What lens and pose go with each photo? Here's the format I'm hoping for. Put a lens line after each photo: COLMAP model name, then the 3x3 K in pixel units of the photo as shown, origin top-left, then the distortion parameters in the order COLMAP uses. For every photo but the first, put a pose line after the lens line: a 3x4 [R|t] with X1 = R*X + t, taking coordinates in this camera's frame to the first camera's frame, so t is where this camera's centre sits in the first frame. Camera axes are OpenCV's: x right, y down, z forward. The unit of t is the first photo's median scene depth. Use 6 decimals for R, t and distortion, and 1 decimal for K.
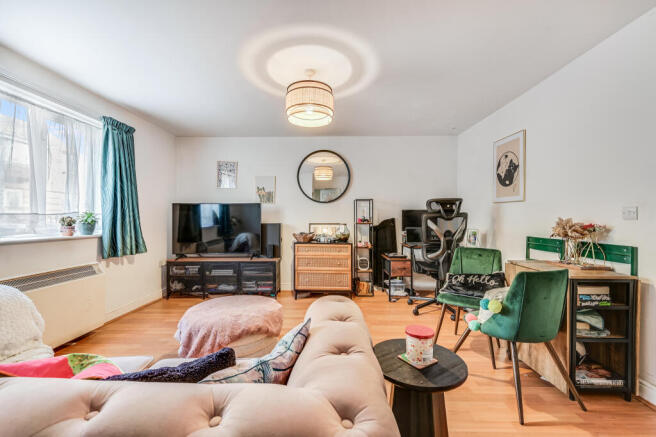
lens RADIAL K [[278.3, 0, 327.6], [0, 278.3, 219.7], [0, 0, 1]] dist [0.003236, 0.000086]
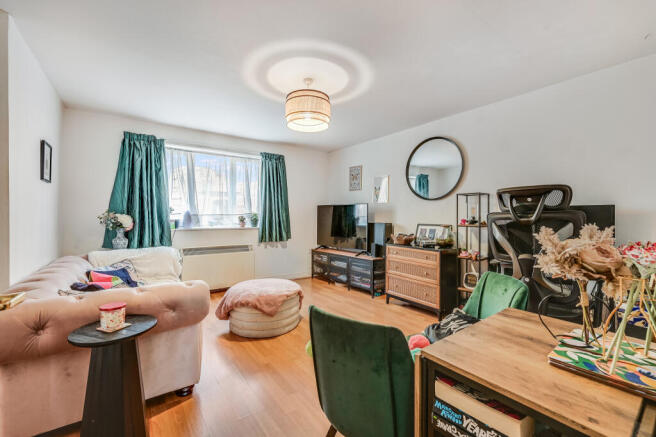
lens RADIAL K [[278.3, 0, 328.9], [0, 278.3, 214.4], [0, 0, 1]] dist [0.003236, 0.000086]
pose [[0.605292, 0.000765, -0.796003, 0.517993], [-0.008097, 0.999954, -0.005196, -0.010568], [0.795962, 0.009591, 0.605270, 0.264351]]
